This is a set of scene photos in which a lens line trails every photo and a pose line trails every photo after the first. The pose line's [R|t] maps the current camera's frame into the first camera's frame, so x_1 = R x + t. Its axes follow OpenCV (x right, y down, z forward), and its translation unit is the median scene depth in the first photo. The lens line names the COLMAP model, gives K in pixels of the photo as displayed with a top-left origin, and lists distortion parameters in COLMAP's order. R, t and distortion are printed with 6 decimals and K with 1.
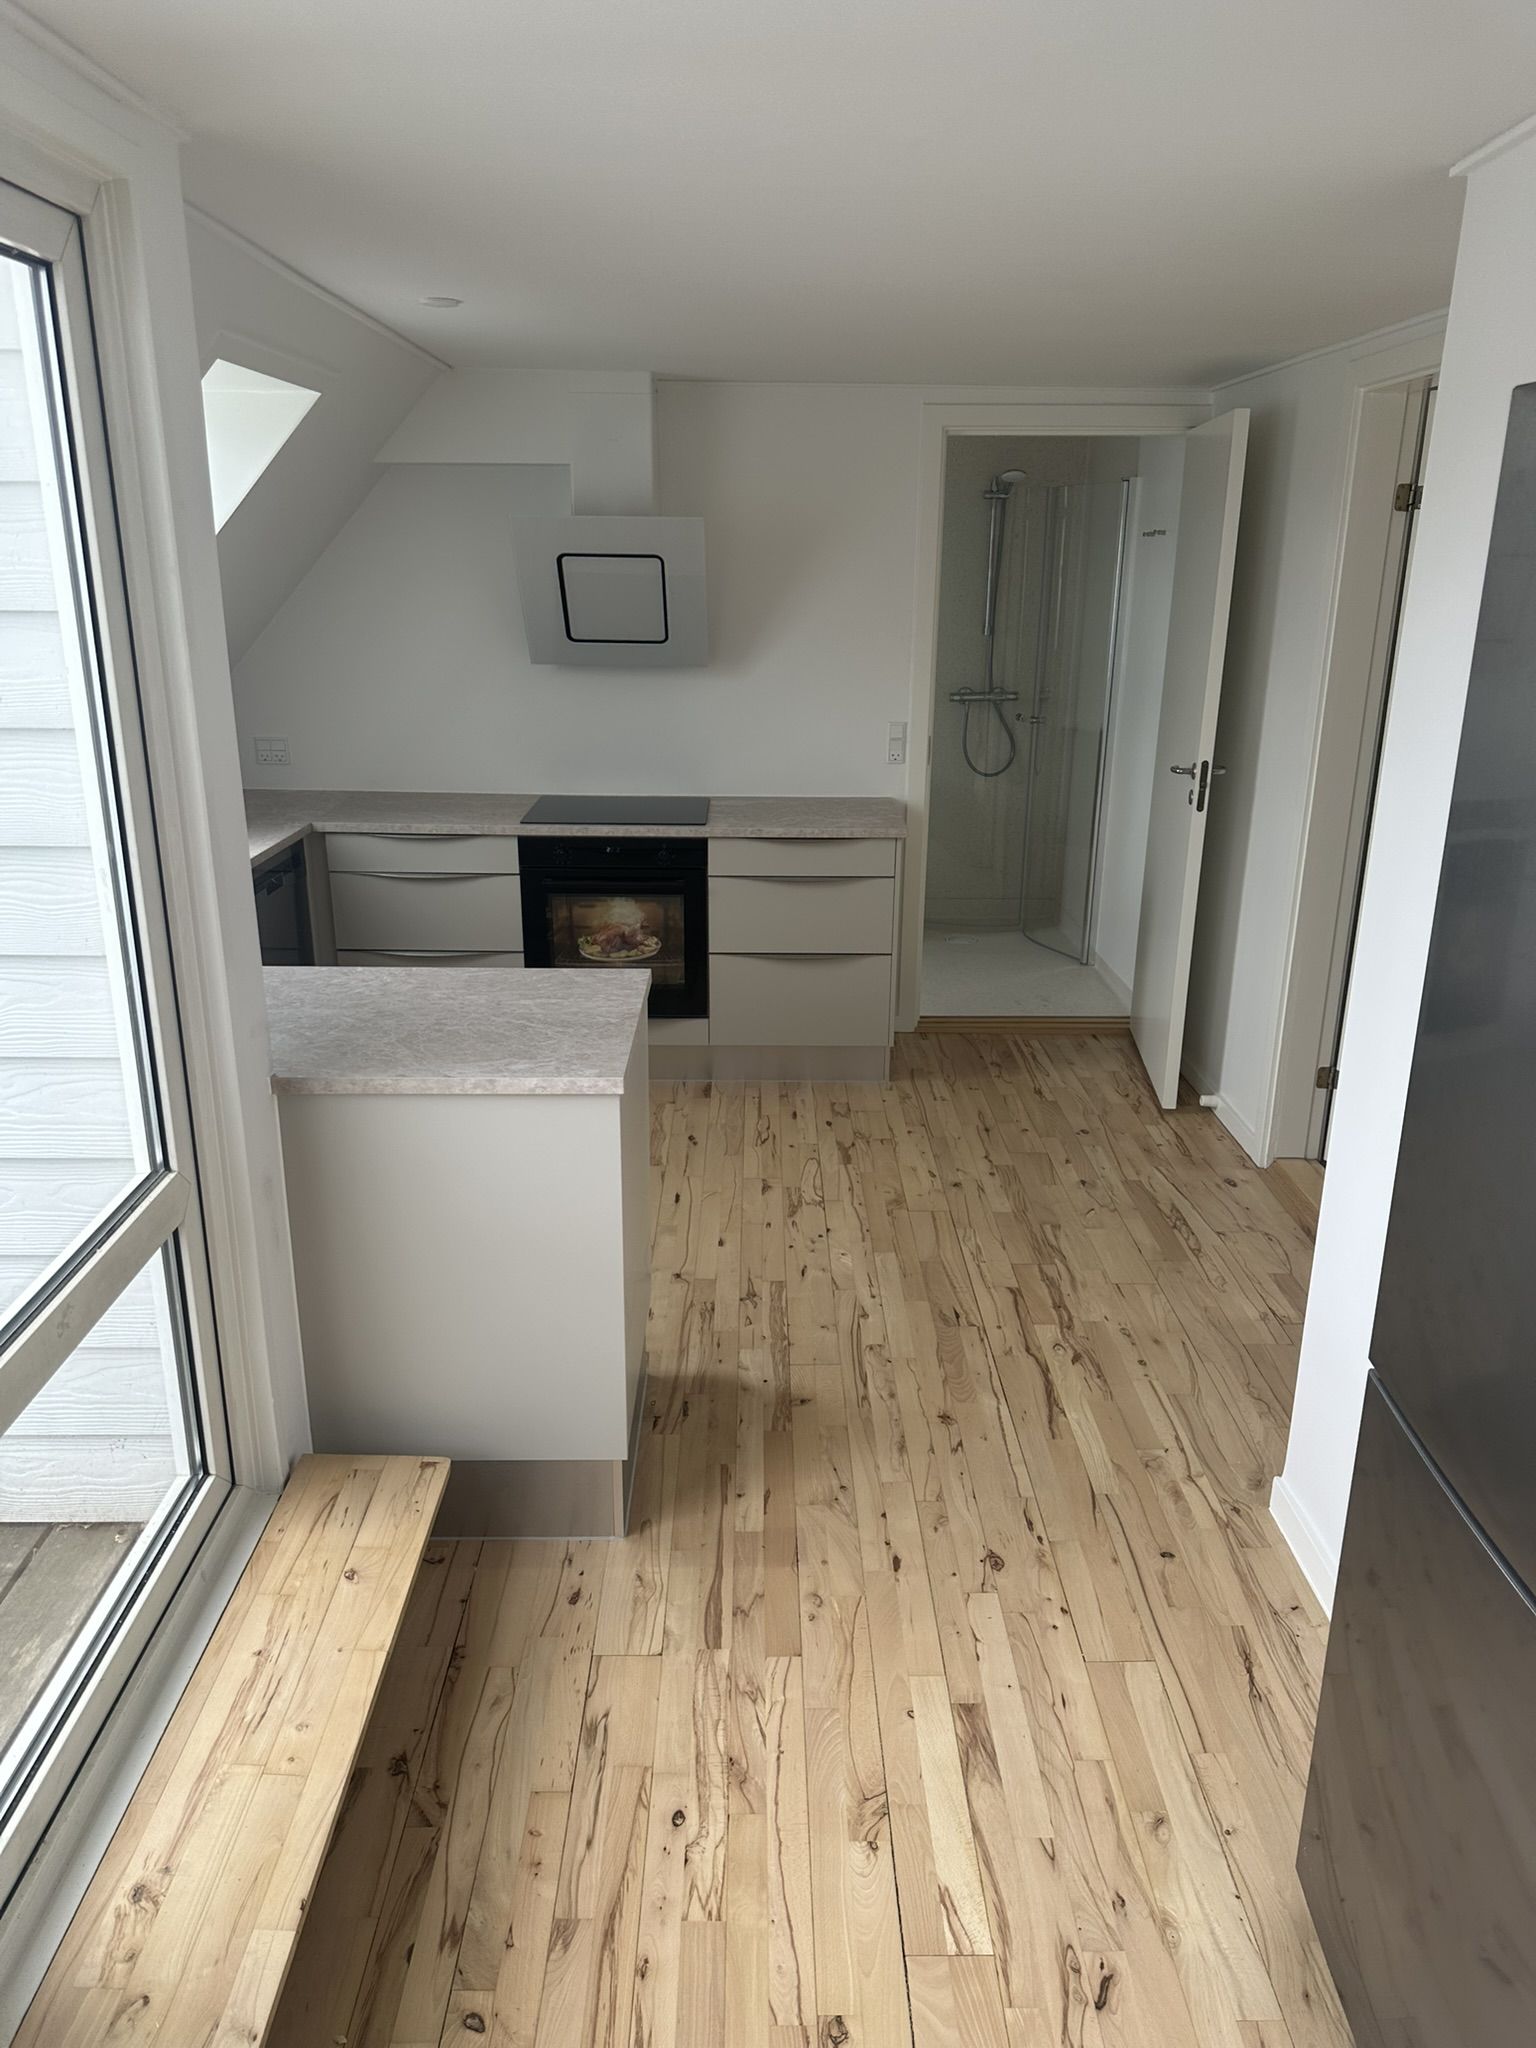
lens RADIAL K [[1463.1, 0, 768.0], [0, 1463.1, 1024.0], [0, 0, 1]] dist [0.165090, -0.048128]
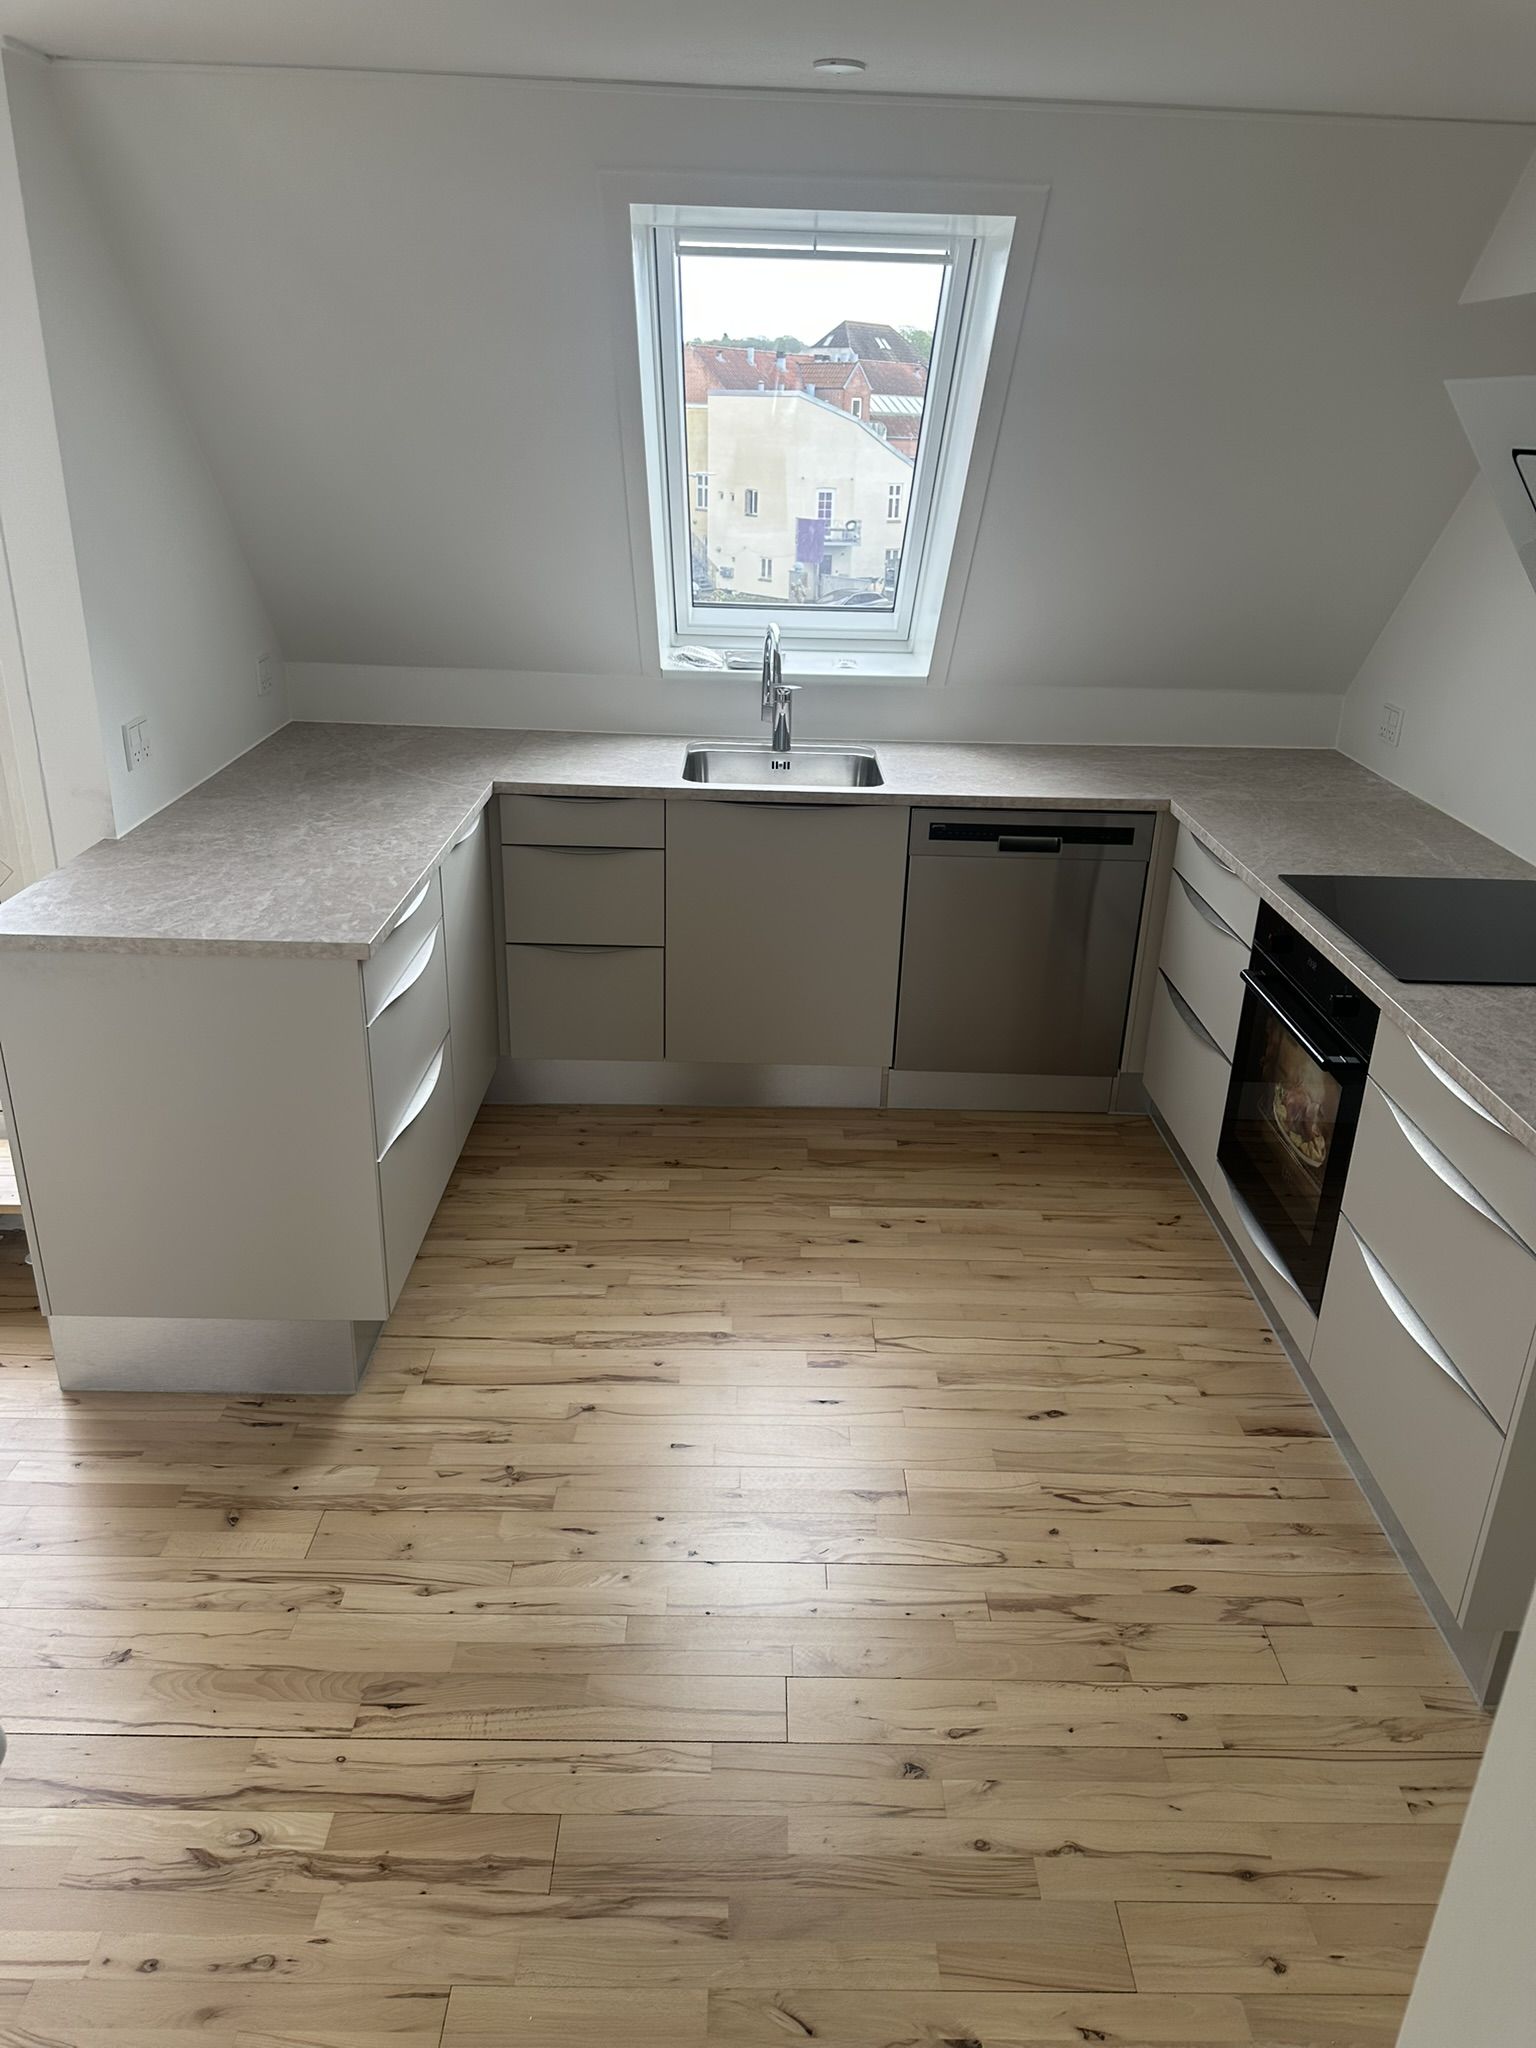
lens RADIAL K [[1453.0, 0, 768.0], [0, 1453.0, 1024.0], [0, 0, 1]] dist [0.031097, -0.046190]
pose [[-0.009276, 0.375473, -0.926787, 0.568197], [-0.334561, 0.872247, 0.356726, -0.303444], [0.942329, 0.313375, 0.117528, 0.981417]]
